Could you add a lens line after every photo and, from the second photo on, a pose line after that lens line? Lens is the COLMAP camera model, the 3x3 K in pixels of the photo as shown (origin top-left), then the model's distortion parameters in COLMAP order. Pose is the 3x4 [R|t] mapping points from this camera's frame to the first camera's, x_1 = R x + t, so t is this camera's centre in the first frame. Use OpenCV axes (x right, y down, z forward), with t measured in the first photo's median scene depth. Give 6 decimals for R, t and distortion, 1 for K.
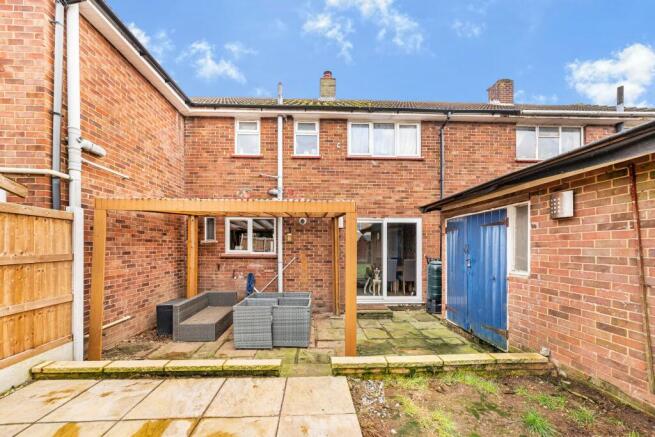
lens RADIAL K [[236.3, 0, 318.6], [0, 236.3, 247.6], [0, 0, 1]] dist [-0.006091, 0.000636]
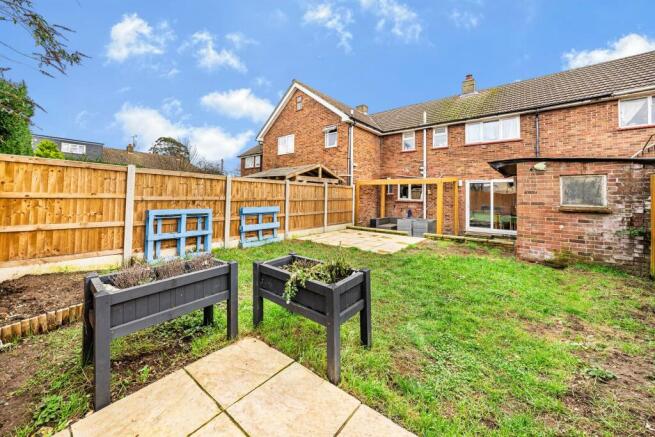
lens RADIAL K [[236.3, 0, 333.0], [0, 236.3, 193.7], [0, 0, 1]] dist [-0.006091, 0.000636]
pose [[0.766312, 0.003822, -0.642458, 0.492300], [-0.015534, 0.999800, -0.012581, 0.006694], [0.642281, 0.019621, 0.766218, -0.928416]]
